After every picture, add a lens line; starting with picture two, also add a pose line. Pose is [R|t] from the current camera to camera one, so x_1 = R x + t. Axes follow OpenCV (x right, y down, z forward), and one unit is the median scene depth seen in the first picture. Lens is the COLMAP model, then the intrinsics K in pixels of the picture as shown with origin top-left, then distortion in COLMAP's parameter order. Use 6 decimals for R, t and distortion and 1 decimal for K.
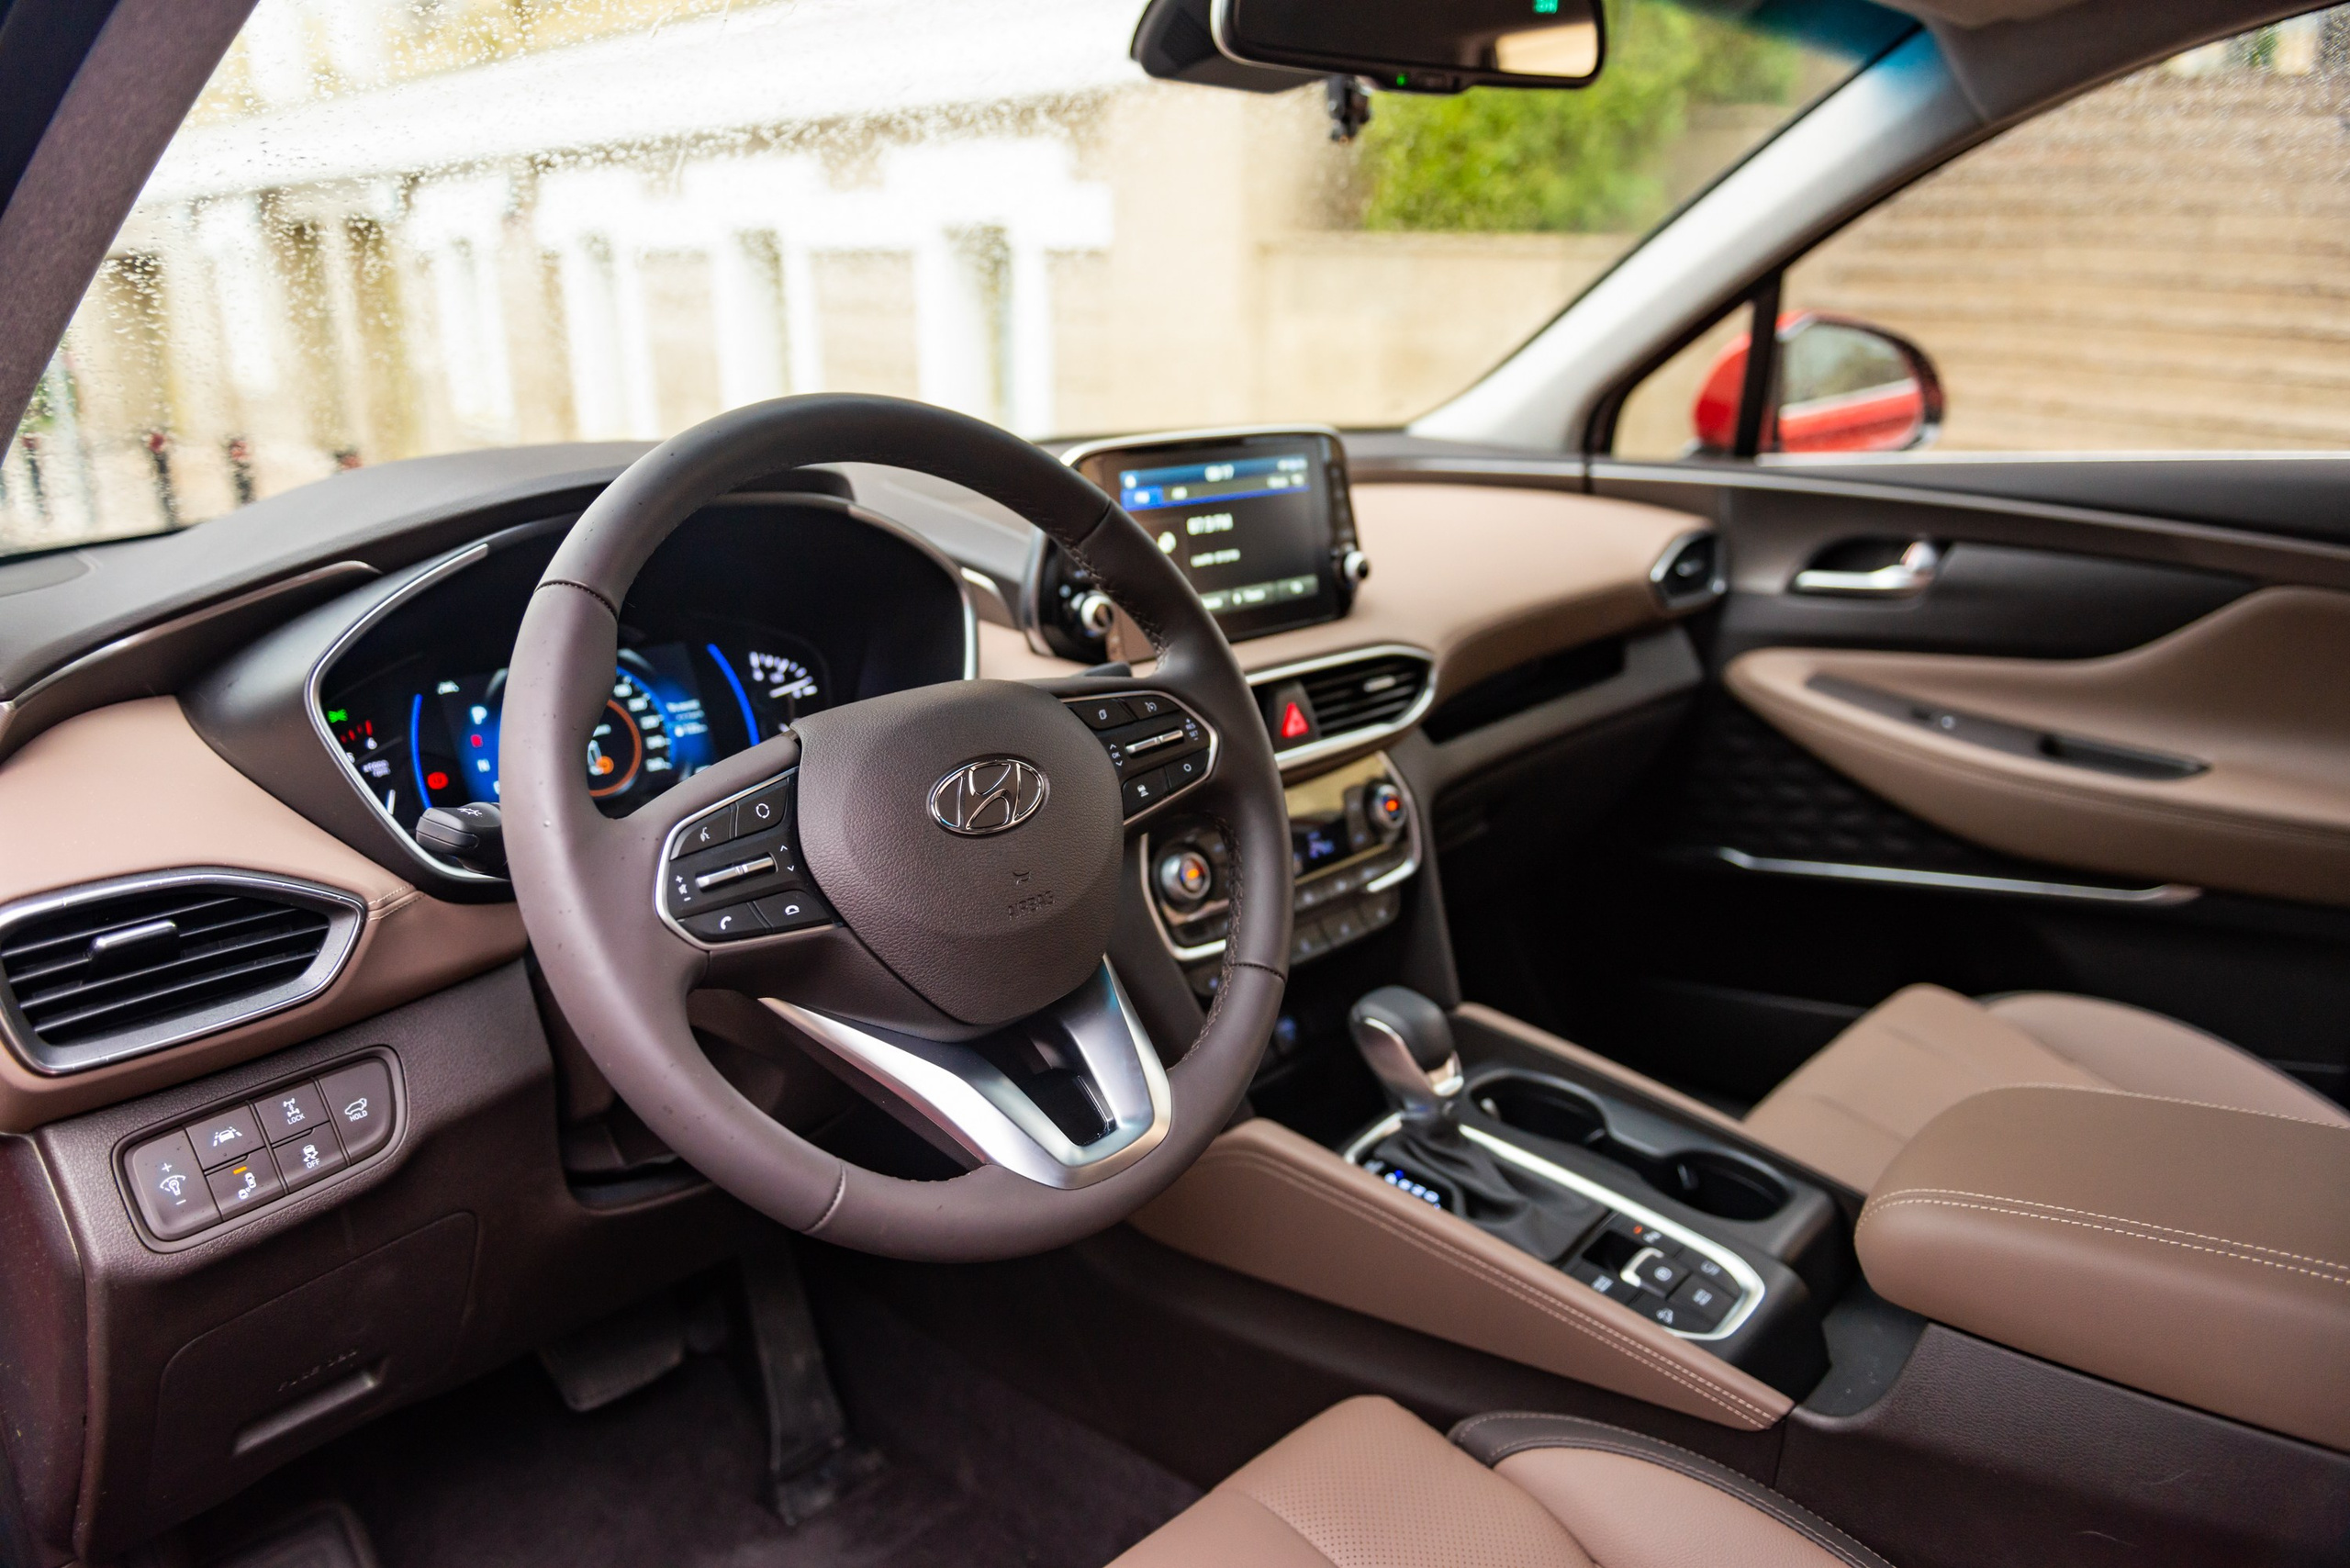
lens RADIAL K [[1576.9, 0, 1165.8], [0, 1576.9, 773.8], [0, 0, 1]] dist [-0.054675, -0.001687]
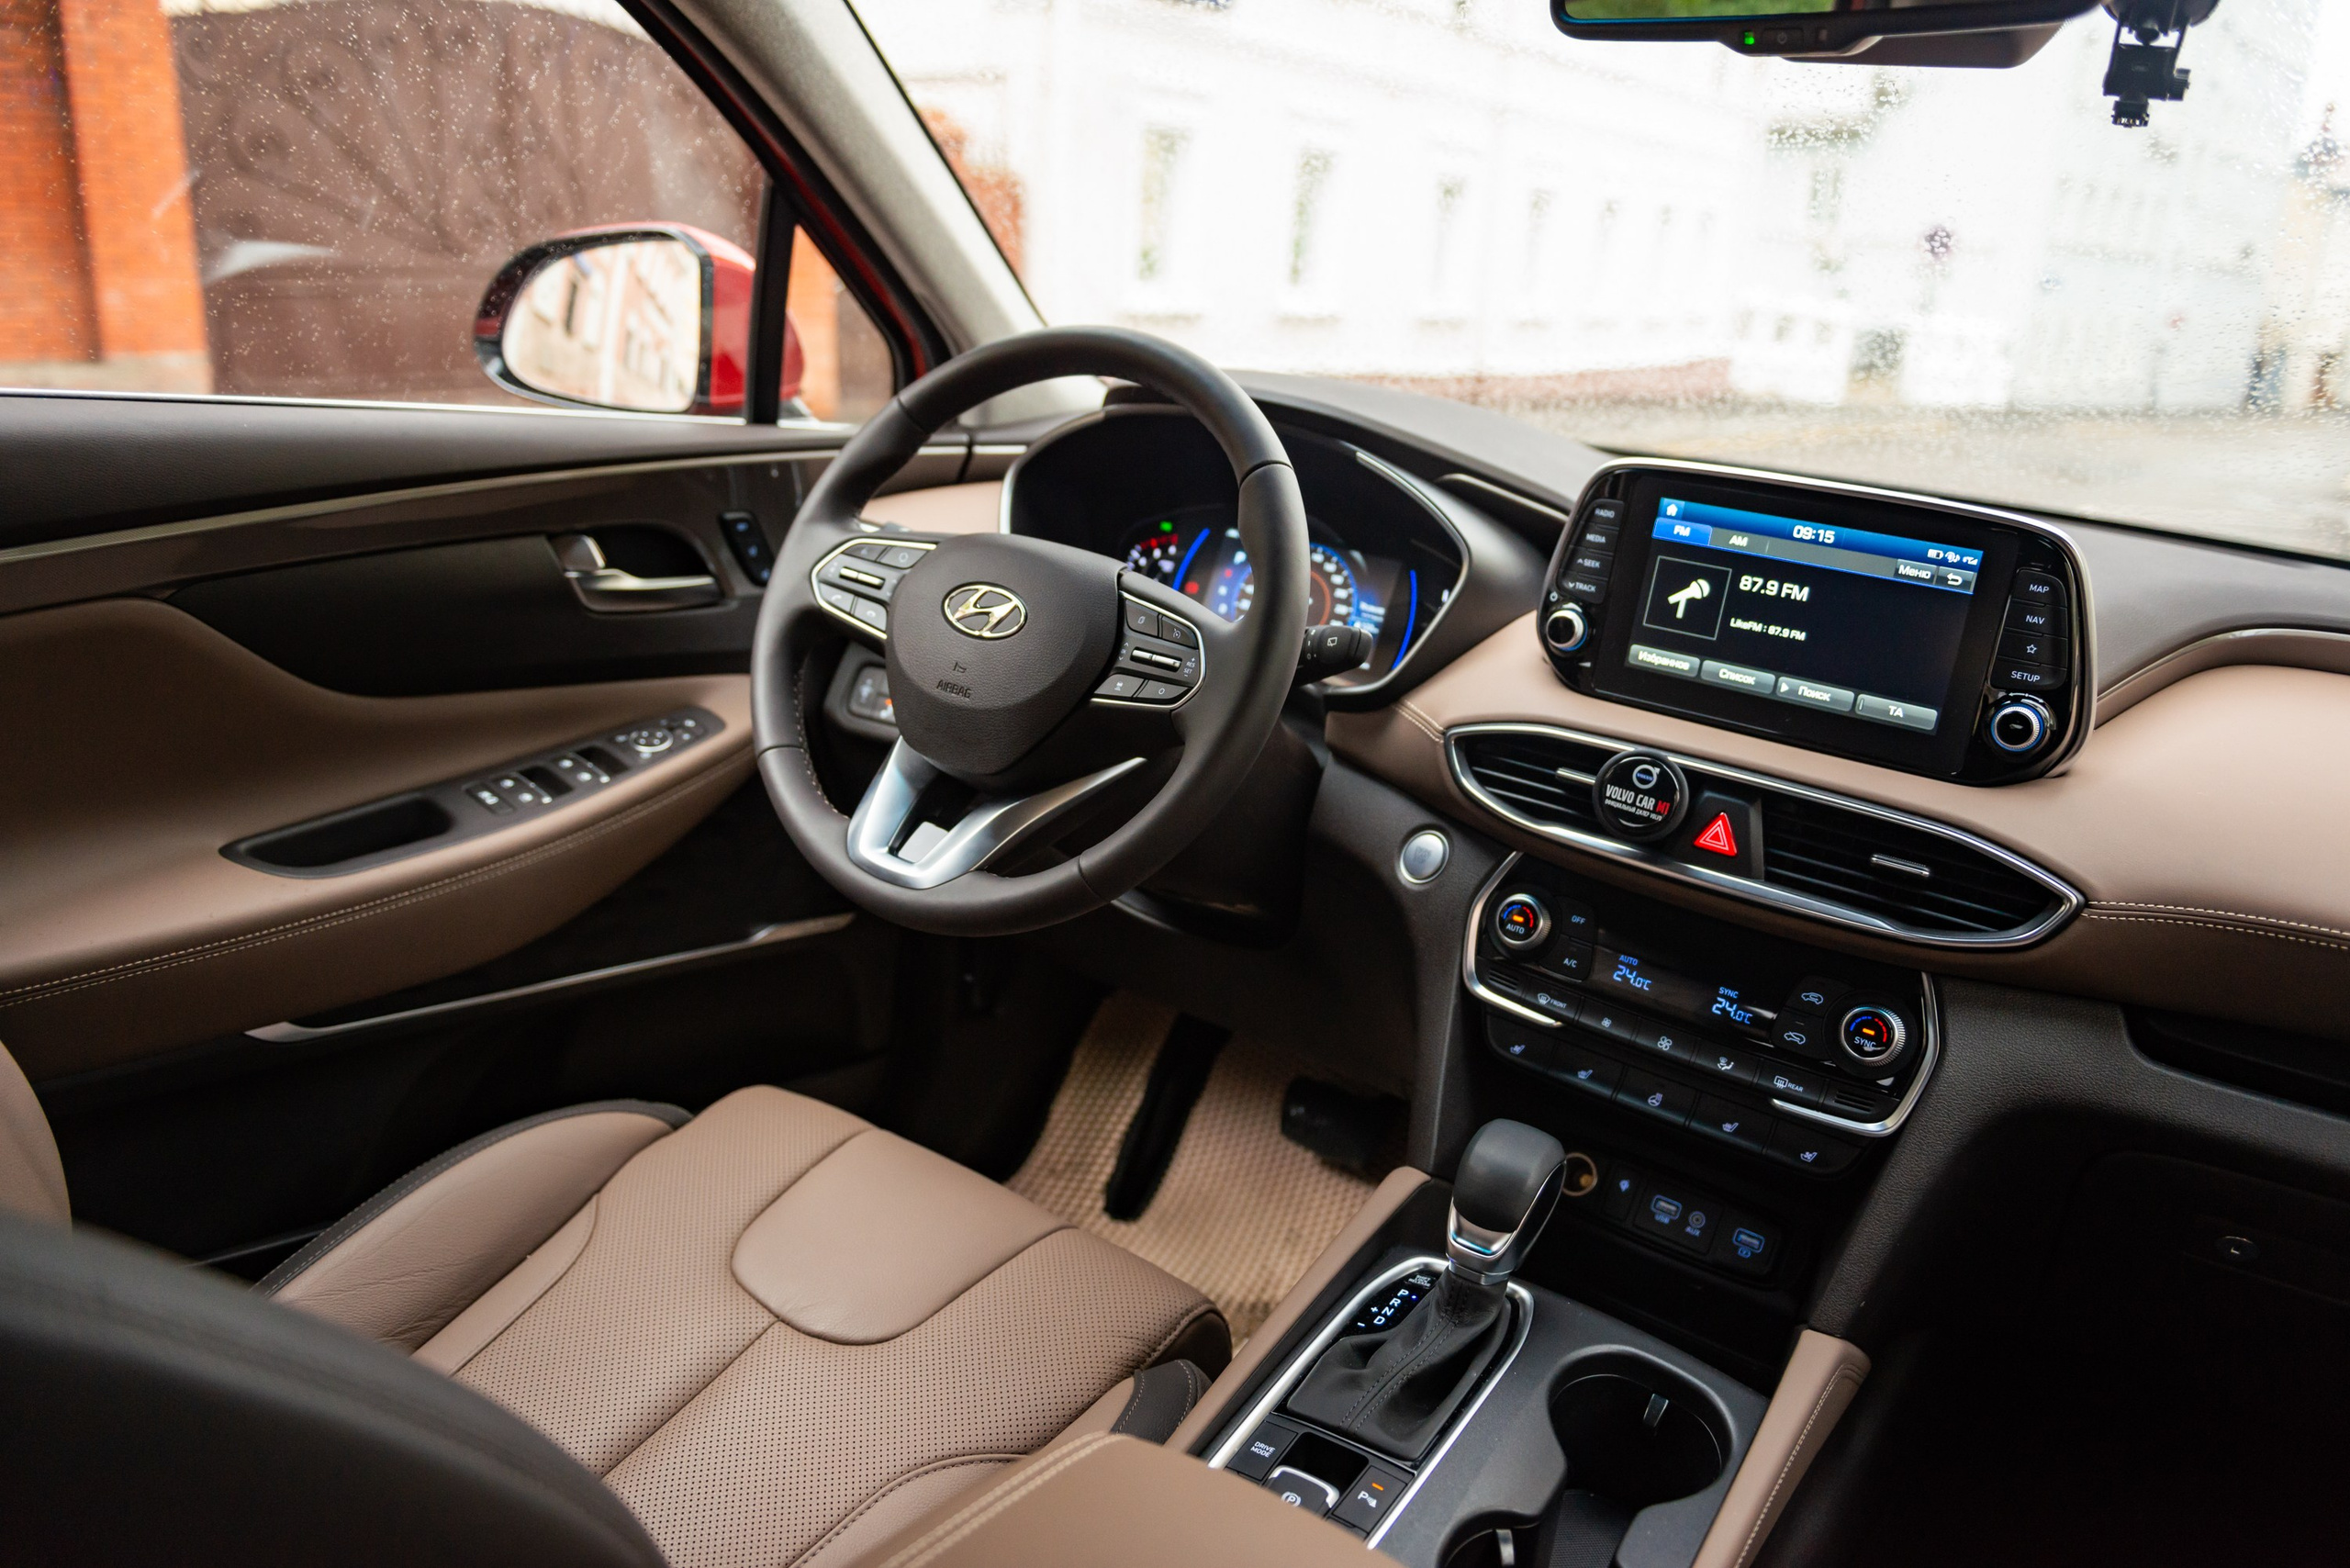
lens RADIAL K [[1605.1, 0, 1173.5], [0, 1605.1, 773.7], [0, 0, 1]] dist [-0.046992, -0.003435]
pose [[0.160164, 0.323887, -0.932440, 0.887362], [-0.355832, 0.900067, 0.251521, -0.189236], [0.920723, 0.291507, 0.259408, 0.578589]]
